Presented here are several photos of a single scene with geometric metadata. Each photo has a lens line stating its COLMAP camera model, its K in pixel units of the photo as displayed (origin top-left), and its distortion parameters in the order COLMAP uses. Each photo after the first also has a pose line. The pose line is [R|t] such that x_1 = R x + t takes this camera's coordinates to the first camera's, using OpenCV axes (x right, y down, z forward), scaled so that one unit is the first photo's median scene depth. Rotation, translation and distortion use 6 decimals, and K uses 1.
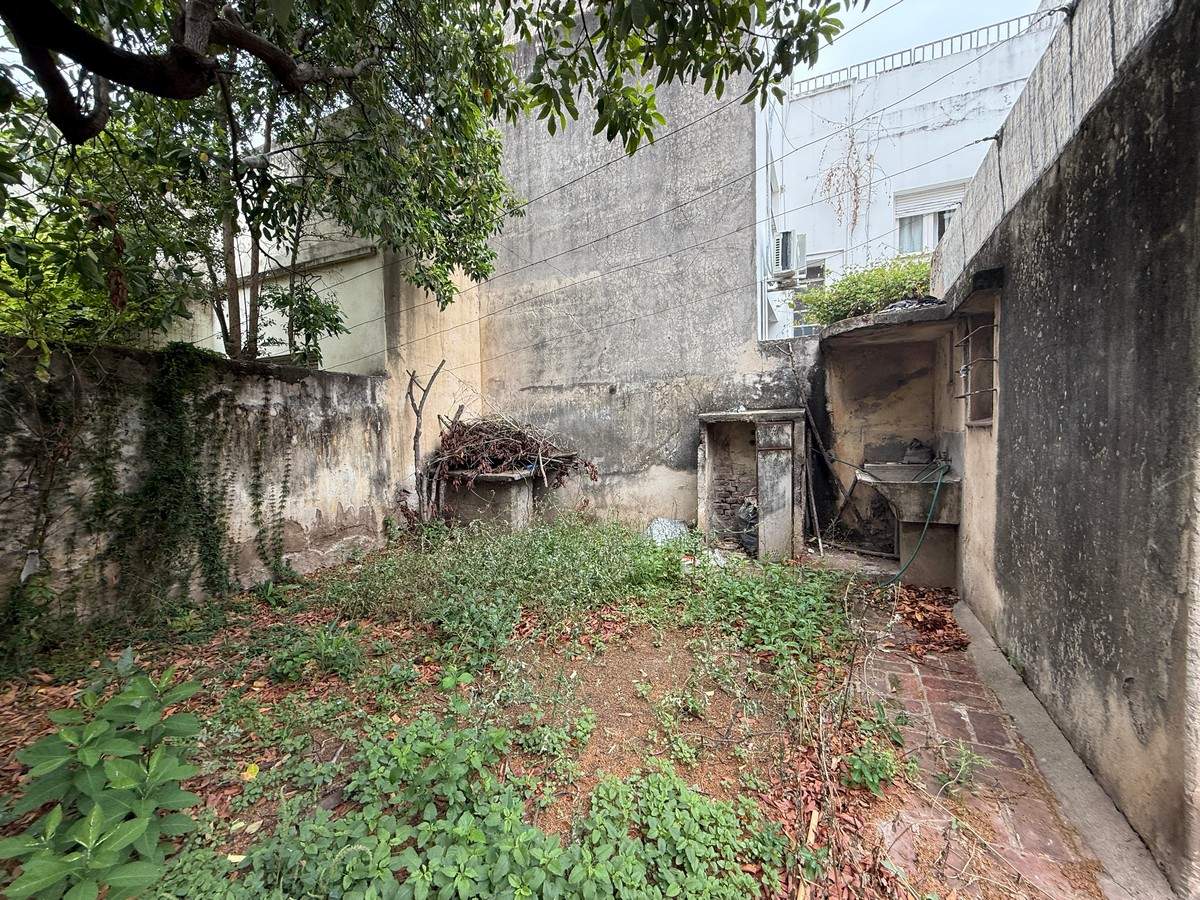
lens RADIAL K [[478.2, 0, 597.9], [0, 478.2, 446.8], [0, 0, 1]] dist [0.001679, -0.000788]
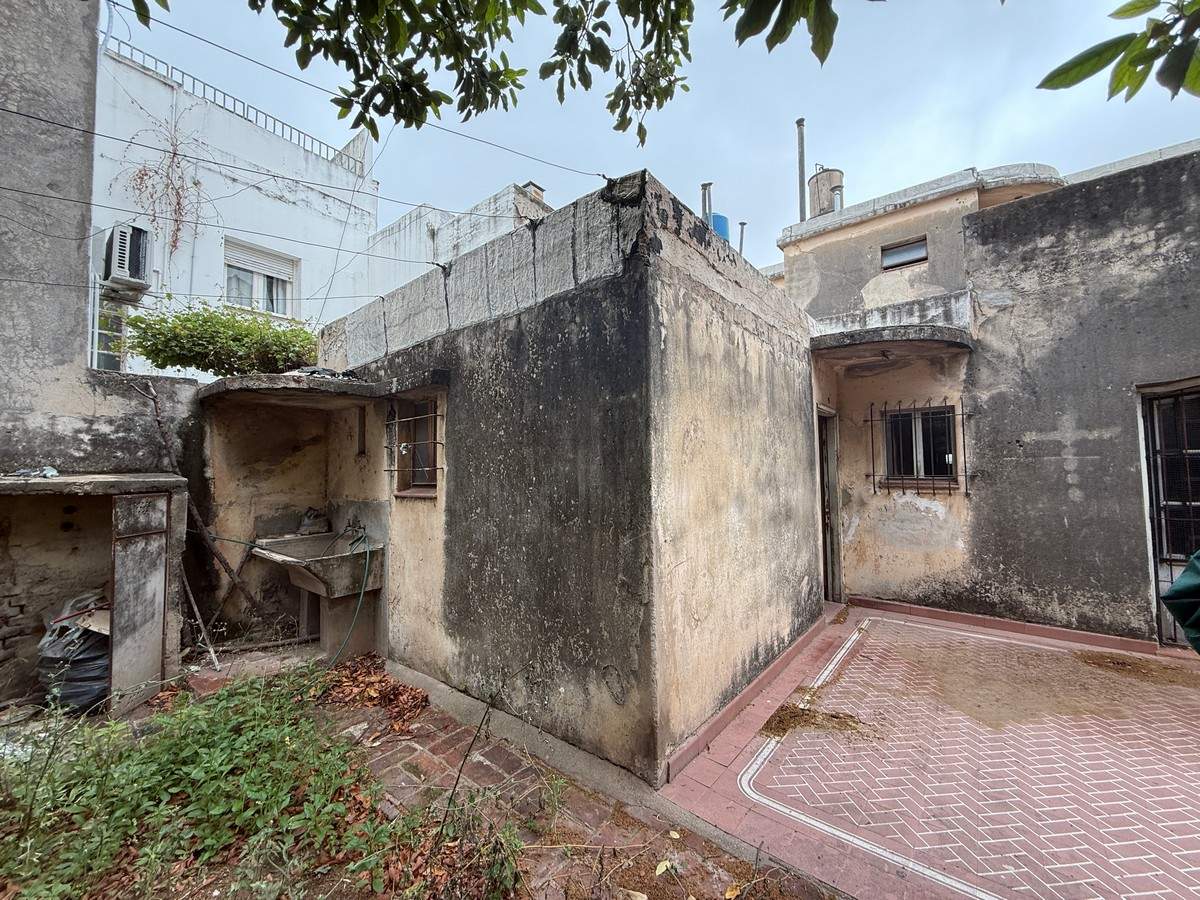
lens RADIAL K [[478.2, 0, 599.0], [0, 478.2, 446.7], [0, 0, 1]] dist [0.001679, -0.000788]
pose [[0.223419, 0.065976, 0.972487, -0.151986], [0.044696, 0.995964, -0.077837, -0.036545], [-0.973697, 0.060856, 0.219569, 0.206965]]
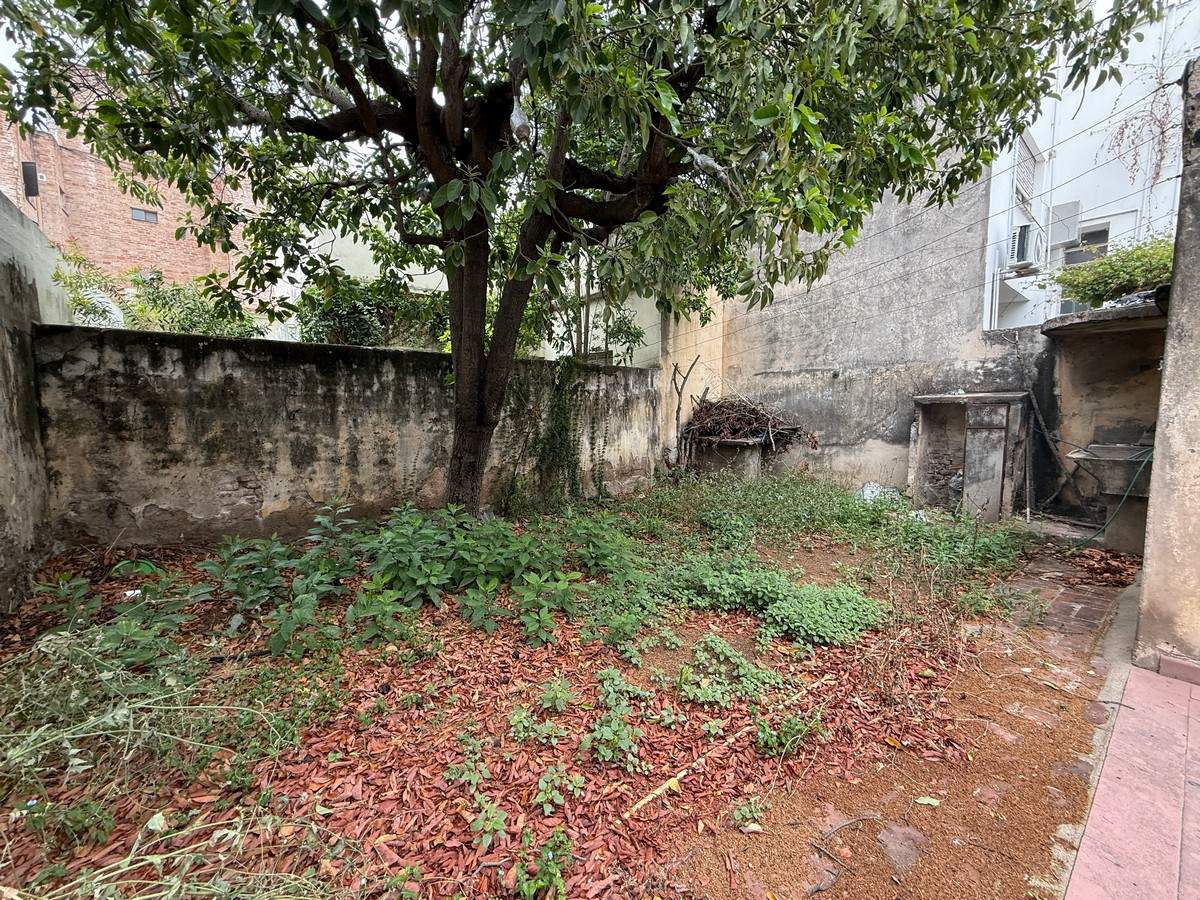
lens RADIAL K [[478.2, 0, 598.8], [0, 478.2, 446.0], [0, 0, 1]] dist [0.001679, -0.000788]
pose [[0.903657, 0.051797, -0.425112, 0.016963], [-0.030412, 0.997914, 0.056944, 0.011348], [0.427175, -0.038529, 0.903348, -0.441294]]
